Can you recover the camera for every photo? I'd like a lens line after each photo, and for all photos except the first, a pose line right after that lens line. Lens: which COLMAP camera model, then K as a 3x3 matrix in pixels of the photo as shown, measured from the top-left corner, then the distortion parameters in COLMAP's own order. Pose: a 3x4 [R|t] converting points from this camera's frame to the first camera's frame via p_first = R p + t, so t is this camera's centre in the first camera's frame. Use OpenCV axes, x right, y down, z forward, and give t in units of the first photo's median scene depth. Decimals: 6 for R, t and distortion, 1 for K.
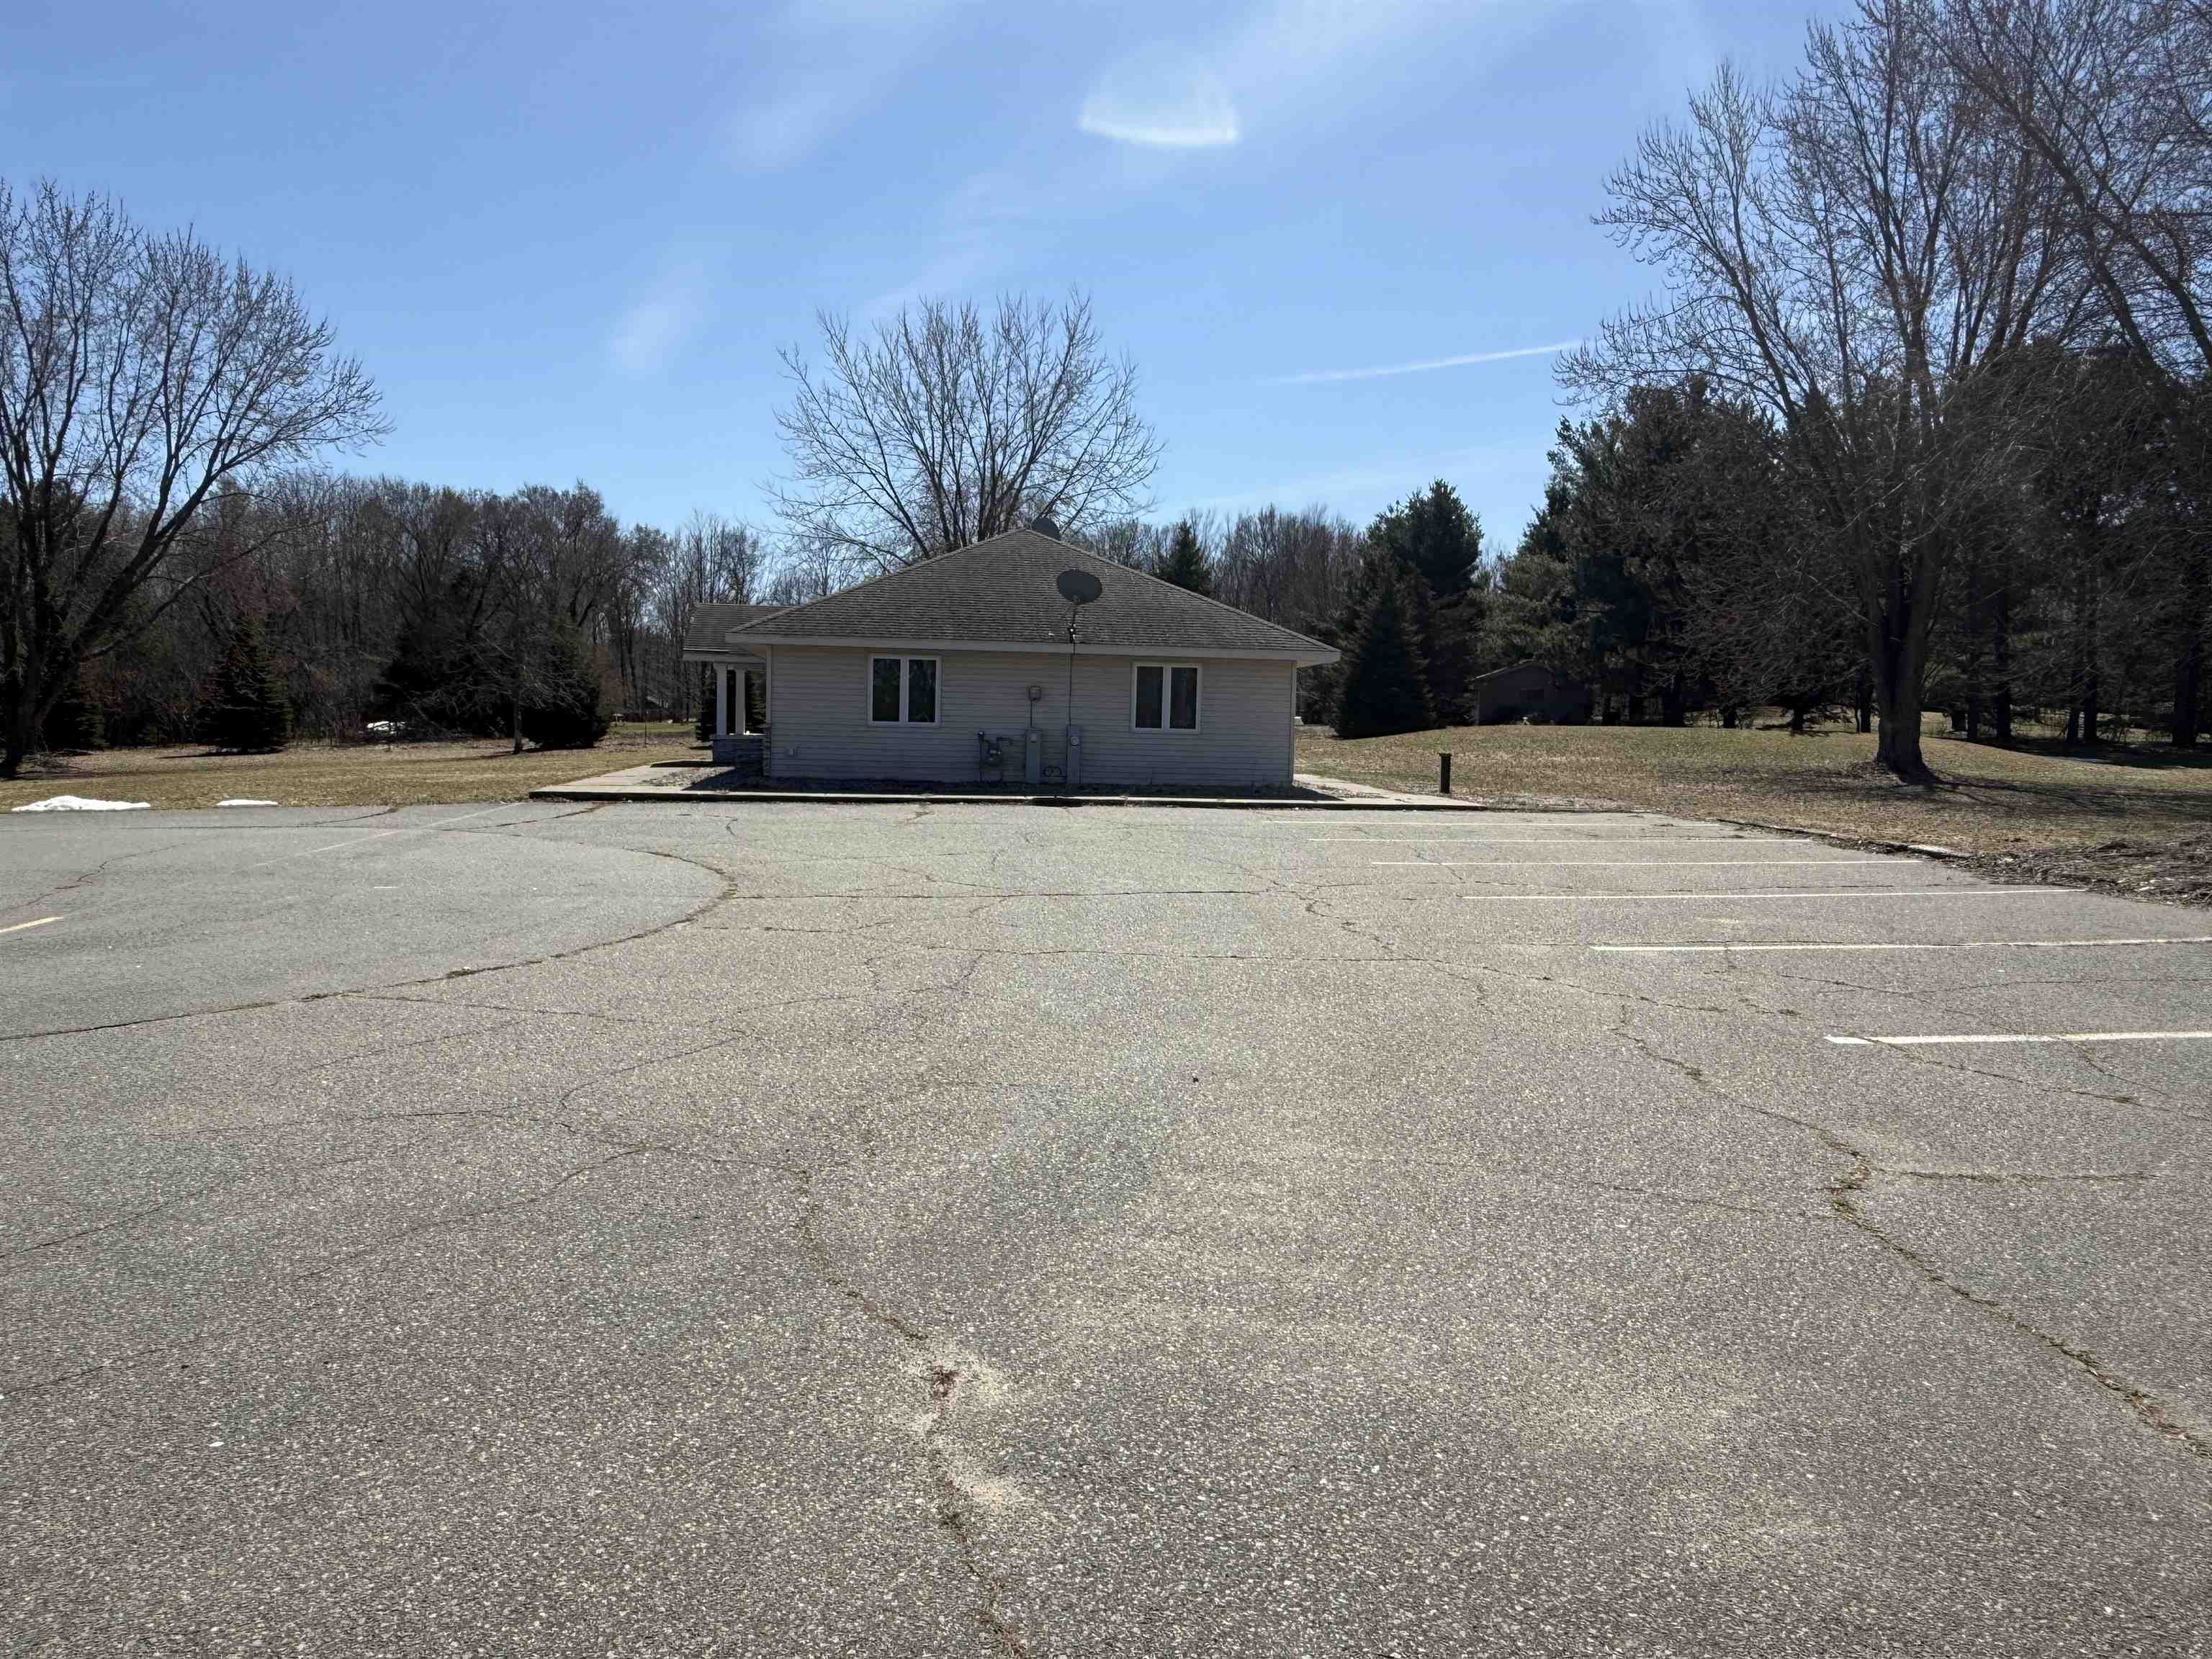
lens RADIAL K [[1365.8, 0, 1106.0], [0, 1365.8, 829.5], [0, 0, 1]] dist [-0.001449, -0.001317]
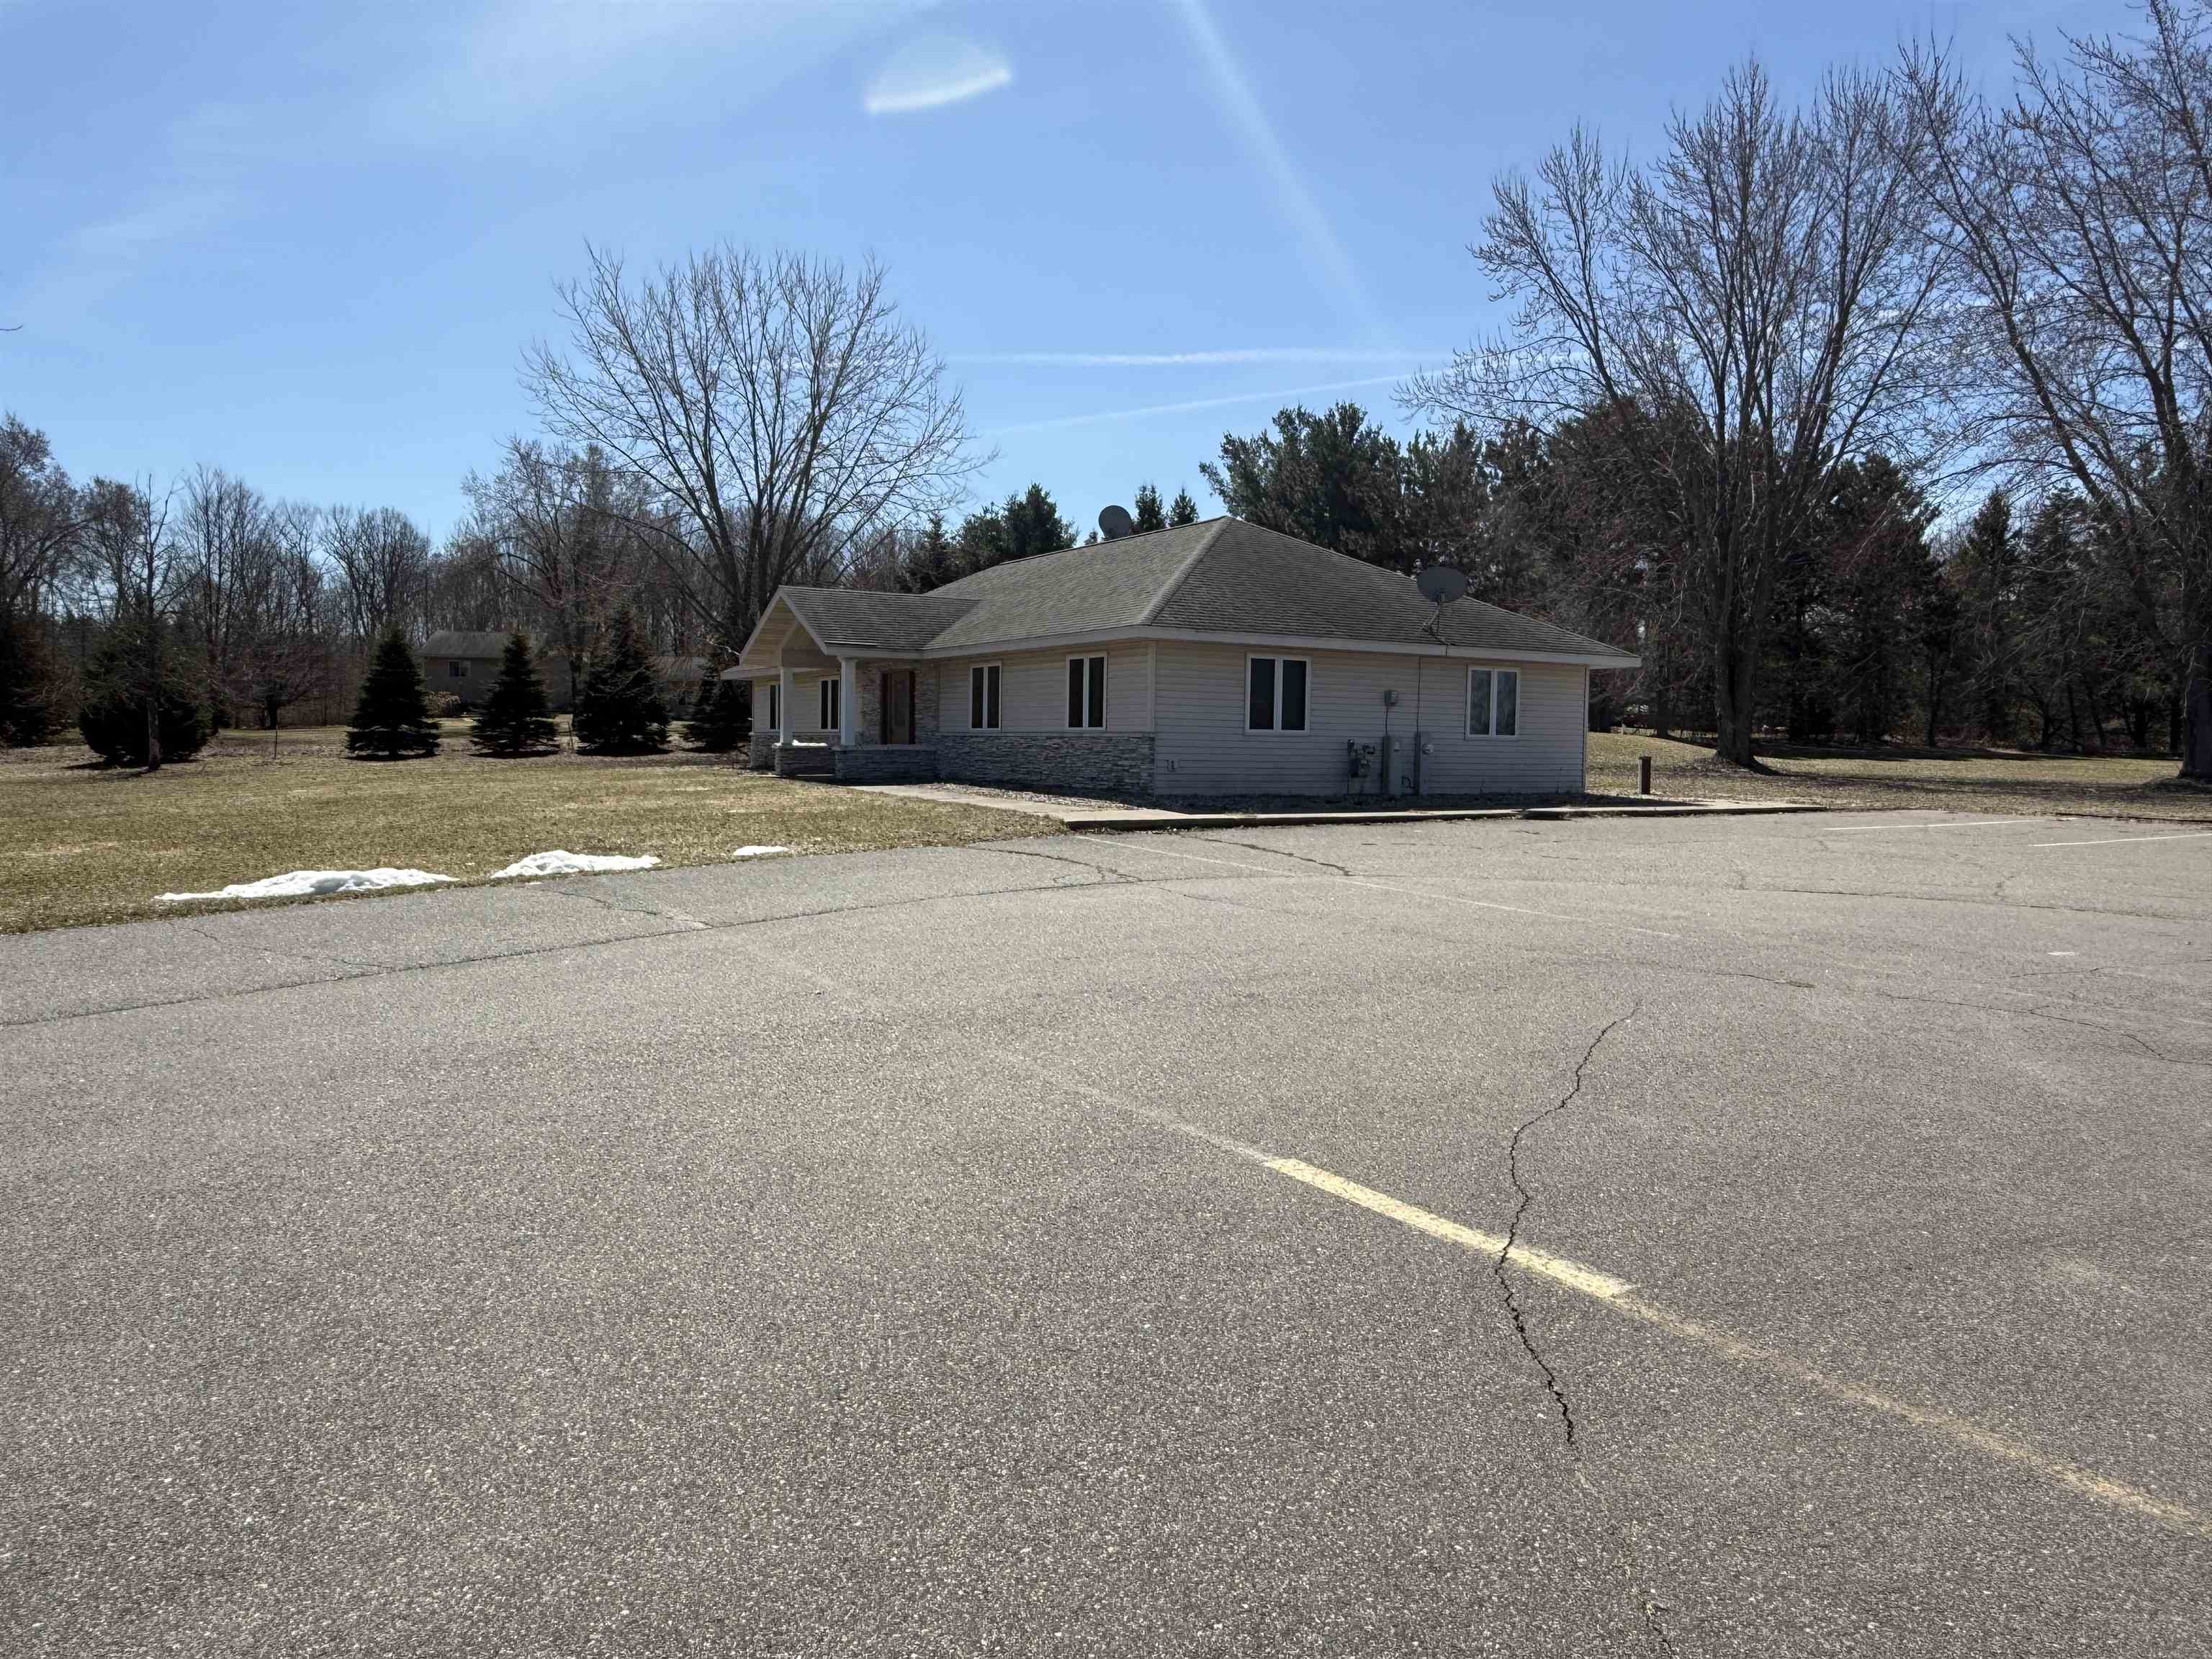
lens RADIAL K [[1365.8, 0, 1106.0], [0, 1365.8, 829.5], [0, 0, 1]] dist [-0.001449, -0.001317]
pose [[0.923789, -0.033166, 0.381463, -0.582202], [0.032711, 0.999435, 0.007677, -0.023826], [-0.381502, 0.005386, 0.924352, 0.217296]]
